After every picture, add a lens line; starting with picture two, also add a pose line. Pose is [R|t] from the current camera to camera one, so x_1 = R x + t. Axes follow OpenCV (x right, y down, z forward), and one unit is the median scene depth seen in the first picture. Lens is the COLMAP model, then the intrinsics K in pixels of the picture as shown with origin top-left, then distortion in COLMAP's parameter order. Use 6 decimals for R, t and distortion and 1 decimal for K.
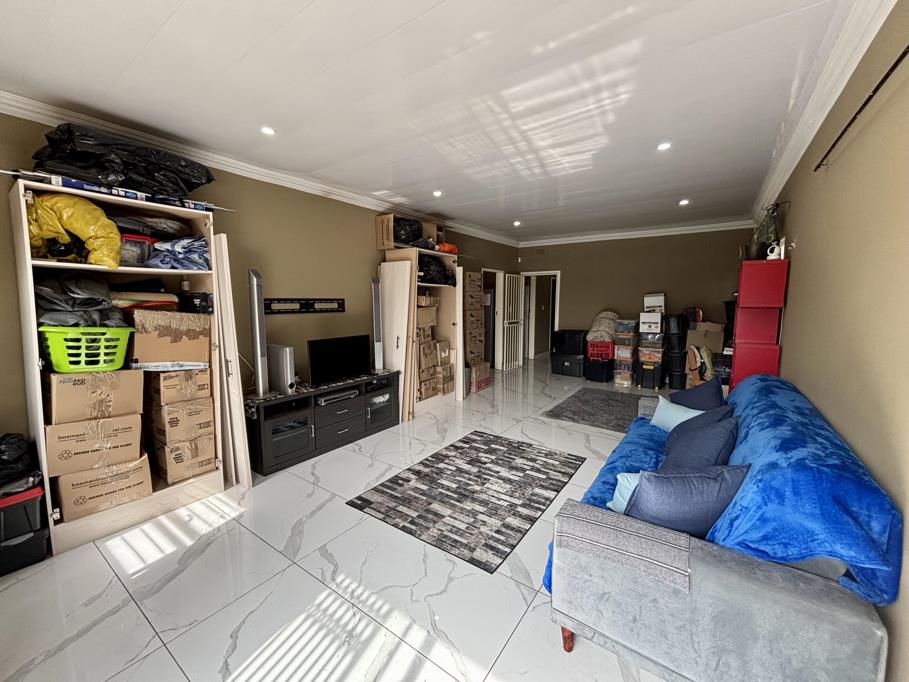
lens RADIAL K [[369.5, 0, 456.1], [0, 369.5, 341.8], [0, 0, 1]] dist [0.000337, -0.000111]
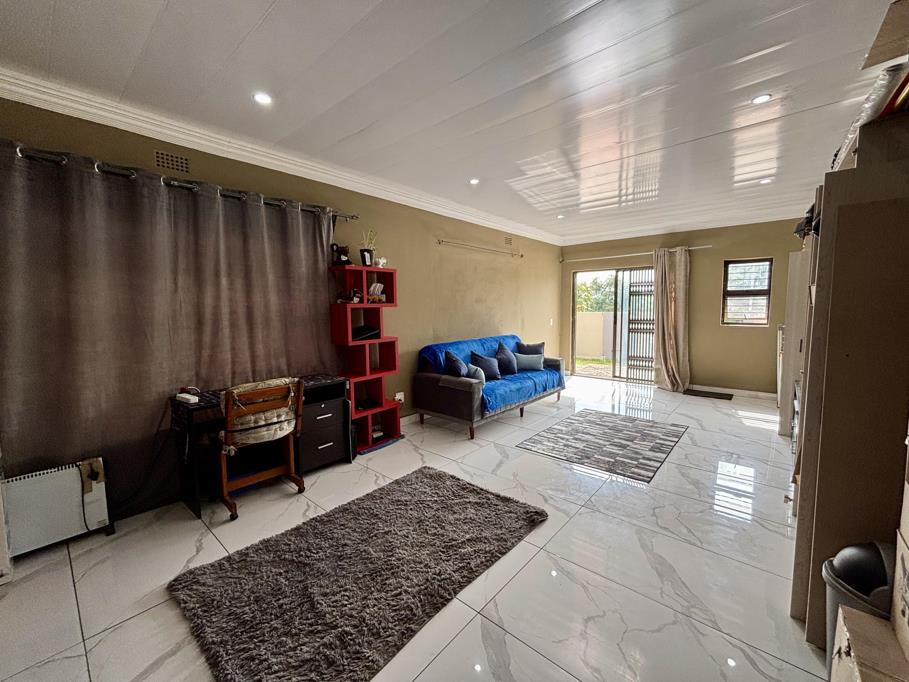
lens RADIAL K [[369.5, 0, 456.1], [0, 369.5, 341.8], [0, 0, 1]] dist [0.000337, -0.000111]
pose [[-0.994597, -0.000243, 0.103807, 0.434472], [0.021693, 0.977431, 0.210136, -0.224083], [-0.101515, 0.211253, -0.972145, 2.097885]]
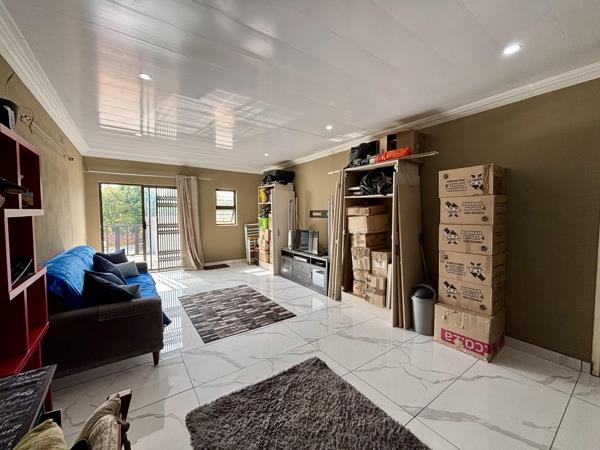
lens RADIAL K [[243.9, 0, 301.0], [0, 243.9, 225.5], [0, 0, 1]] dist [0.000337, -0.000111]
pose [[-0.335747, 0.050659, -0.940589, 1.006250], [-0.110698, 0.989511, 0.092808, -0.169389], [0.935425, 0.135281, -0.326617, 1.561045]]
